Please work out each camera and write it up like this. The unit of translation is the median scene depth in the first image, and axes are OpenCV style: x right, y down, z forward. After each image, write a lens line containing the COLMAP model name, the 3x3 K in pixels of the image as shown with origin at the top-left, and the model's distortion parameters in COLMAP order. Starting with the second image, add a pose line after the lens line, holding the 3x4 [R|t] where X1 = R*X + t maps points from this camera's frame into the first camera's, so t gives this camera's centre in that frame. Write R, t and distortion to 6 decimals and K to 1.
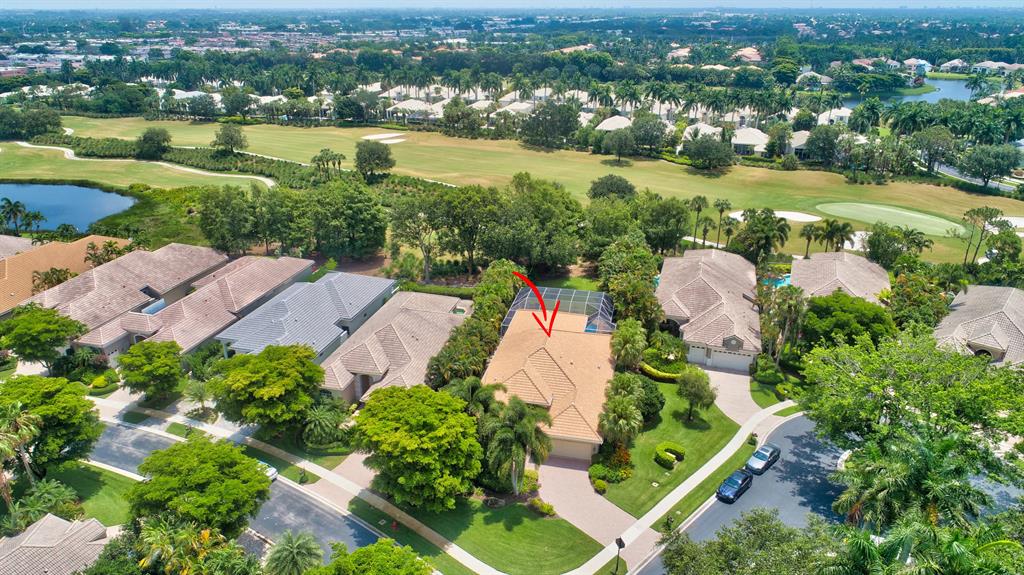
lens RADIAL K [[683.4, 0, 513.1], [0, 683.4, 289.9], [0, 0, 1]] dist [-0.003840, -0.001277]
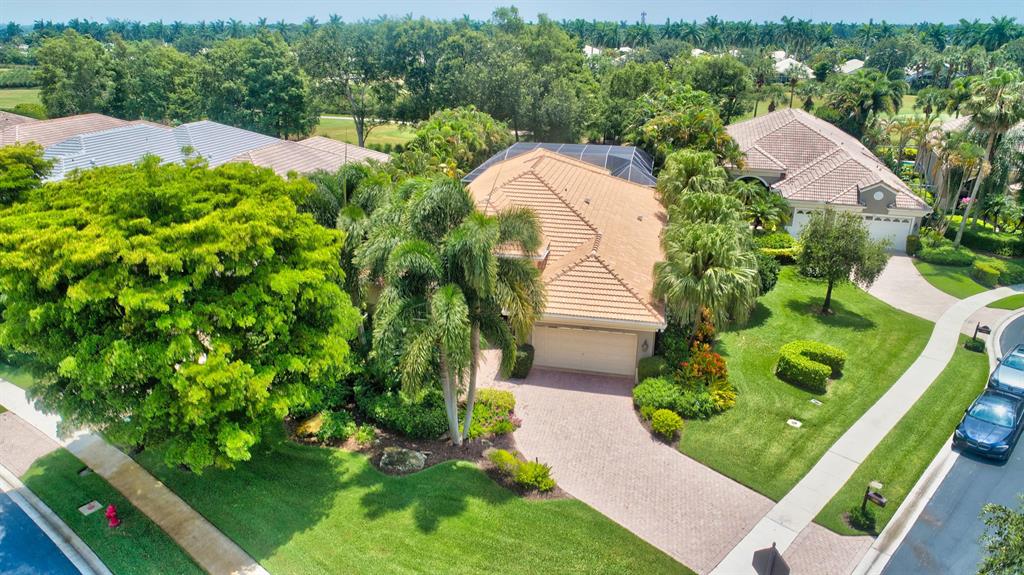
lens RADIAL K [[683.4, 0, 513.1], [0, 683.4, 289.9], [0, 0, 1]] dist [-0.003840, -0.001277]
pose [[1.000000, 0.000136, -0.000335, 0.021964], [-0.000145, 0.999683, -0.025159, 0.128922], [0.000331, 0.025159, 0.999683, 0.350108]]
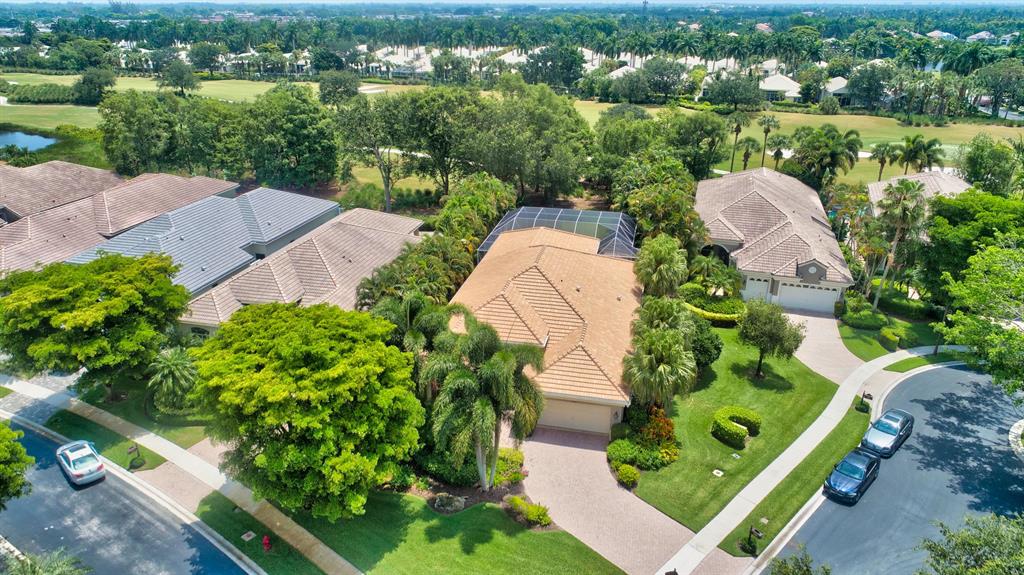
lens RADIAL K [[683.4, 0, 513.1], [0, 683.4, 289.9], [0, 0, 1]] dist [-0.003840, -0.001277]
pose [[0.999994, 0.002680, -0.002138, 0.017290], [-0.002672, 0.999990, 0.003702, 0.073520], [0.002148, -0.003696, 0.999991, 0.240682]]
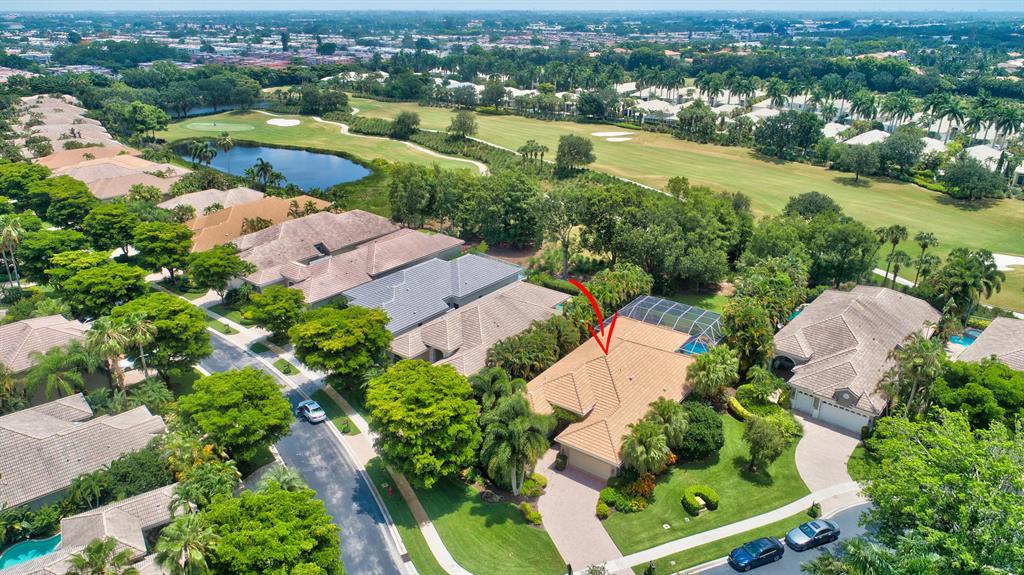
lens RADIAL K [[683.4, 0, 513.1], [0, 683.4, 289.9], [0, 0, 1]] dist [-0.003840, -0.001277]
pose [[0.914393, 0.155452, -0.373791, 0.187261], [-0.156526, 0.987286, 0.027687, -0.008852], [0.373343, 0.033192, 0.927099, 0.051000]]
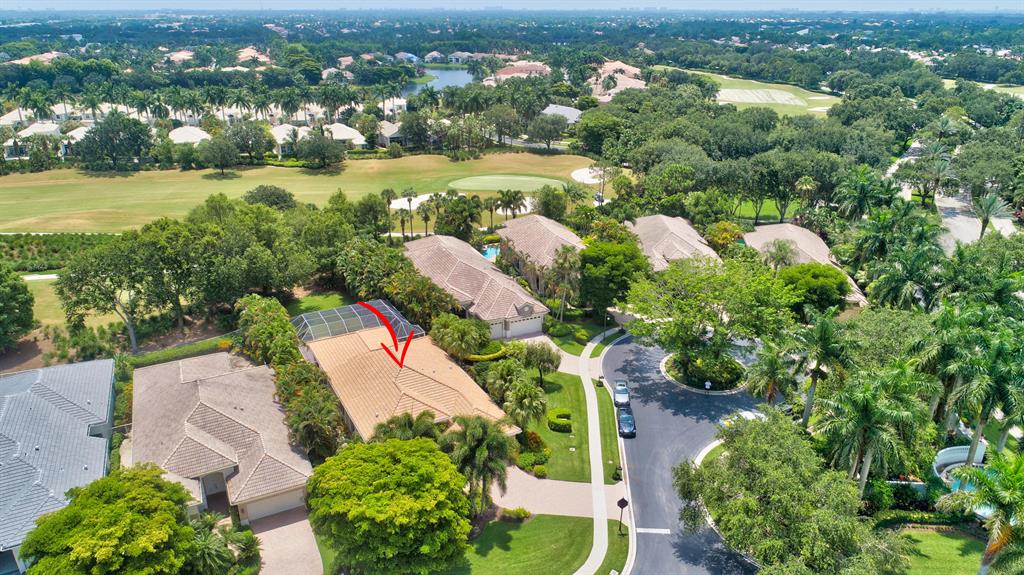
lens RADIAL K [[683.4, 0, 513.1], [0, 683.4, 289.9], [0, 0, 1]] dist [-0.003840, -0.001277]
pose [[0.754342, -0.249182, 0.607352, -0.263214], [0.250472, 0.964421, 0.084588, -0.037873], [-0.606821, 0.088317, 0.789917, 0.123044]]
